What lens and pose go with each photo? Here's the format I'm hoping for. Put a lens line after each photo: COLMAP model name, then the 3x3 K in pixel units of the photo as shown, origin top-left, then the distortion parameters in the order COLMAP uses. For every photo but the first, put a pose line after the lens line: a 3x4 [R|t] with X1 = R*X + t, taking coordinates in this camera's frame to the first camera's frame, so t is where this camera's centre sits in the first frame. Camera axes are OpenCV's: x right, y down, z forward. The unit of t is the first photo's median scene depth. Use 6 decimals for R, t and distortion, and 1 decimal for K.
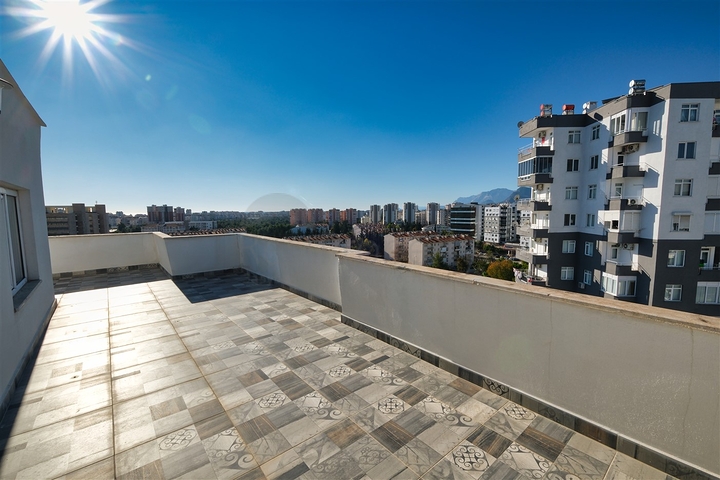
lens RADIAL K [[309.7, 0, 356.5], [0, 309.7, 238.8], [0, 0, 1]] dist [-0.003377, -0.000509]
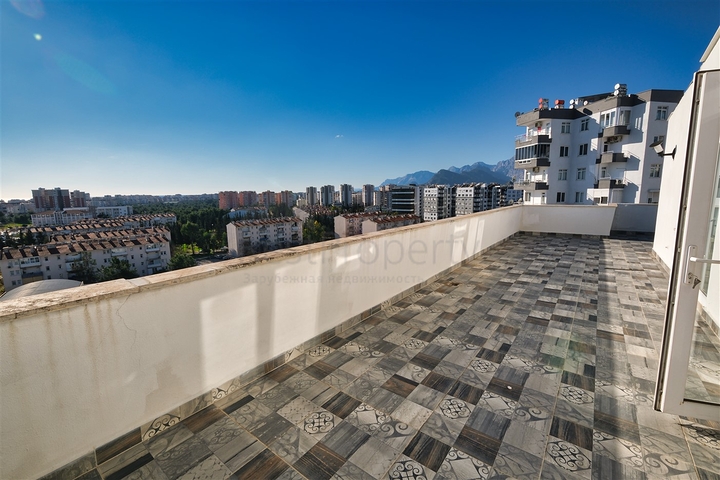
lens RADIAL K [[310.3, 0, 359.6], [0, 310.3, 236.3], [0, 0, 1]] dist [-0.001371, 0.000096]
pose [[0.973712, -0.040254, 0.224197, -0.137312], [0.029177, 0.998195, 0.052502, 0.001958], [-0.225905, -0.044580, 0.973129, -0.004129]]
